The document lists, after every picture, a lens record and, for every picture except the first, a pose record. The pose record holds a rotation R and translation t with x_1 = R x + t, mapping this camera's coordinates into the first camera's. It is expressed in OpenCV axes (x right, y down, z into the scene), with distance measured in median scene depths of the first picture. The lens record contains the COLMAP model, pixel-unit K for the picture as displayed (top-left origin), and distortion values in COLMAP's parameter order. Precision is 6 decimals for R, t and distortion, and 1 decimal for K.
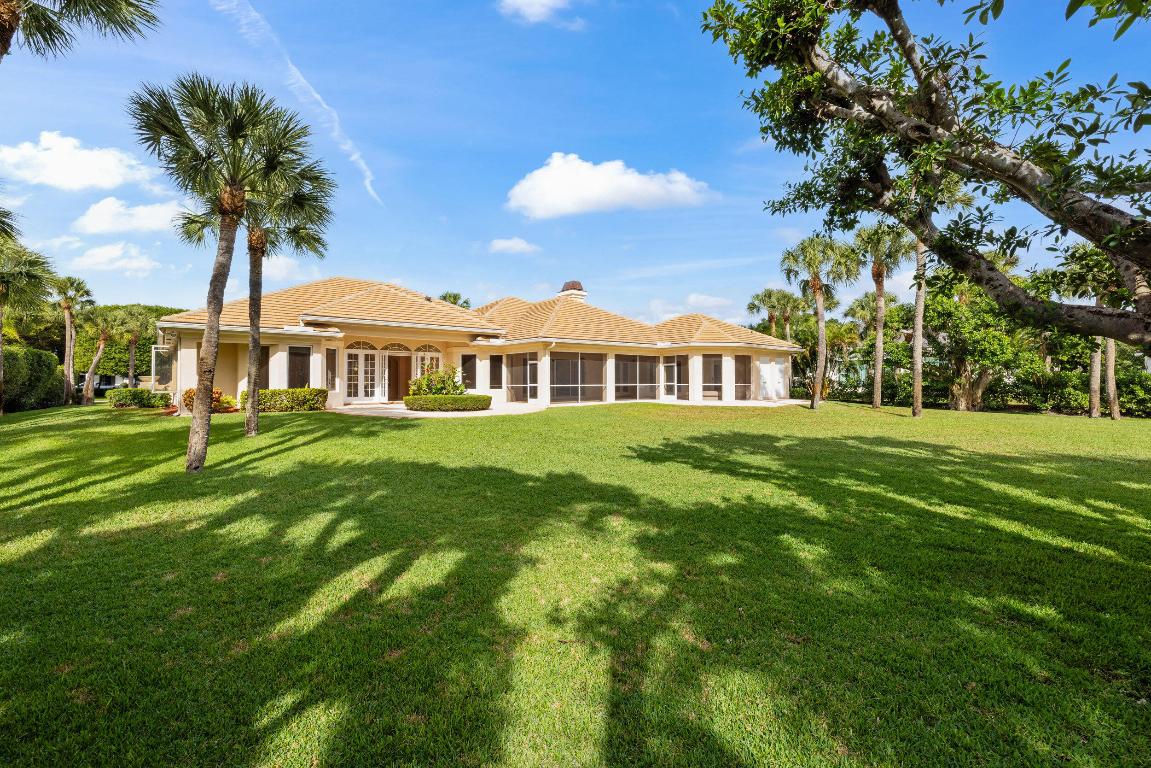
lens RADIAL K [[476.7, 0, 575.5], [0, 476.7, 384.0], [0, 0, 1]] dist [-0.000086, -0.000001]
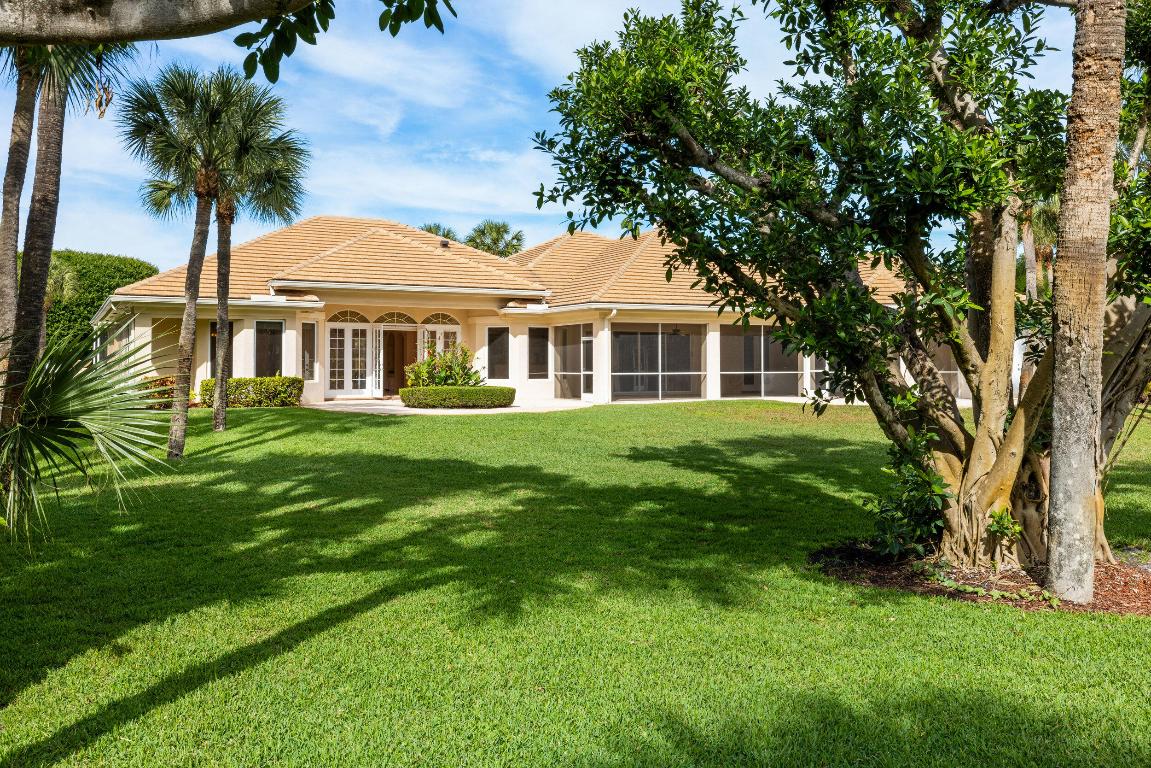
lens RADIAL K [[924.7, 0, 573.8], [0, 924.7, 369.8], [0, 0, 1]] dist [0.001310, 0.002668]
pose [[0.979036, 0.000720, -0.203687, 0.164139], [-0.000965, 0.999999, -0.001099, -0.000866], [0.203686, 0.001273, 0.979035, -0.286923]]
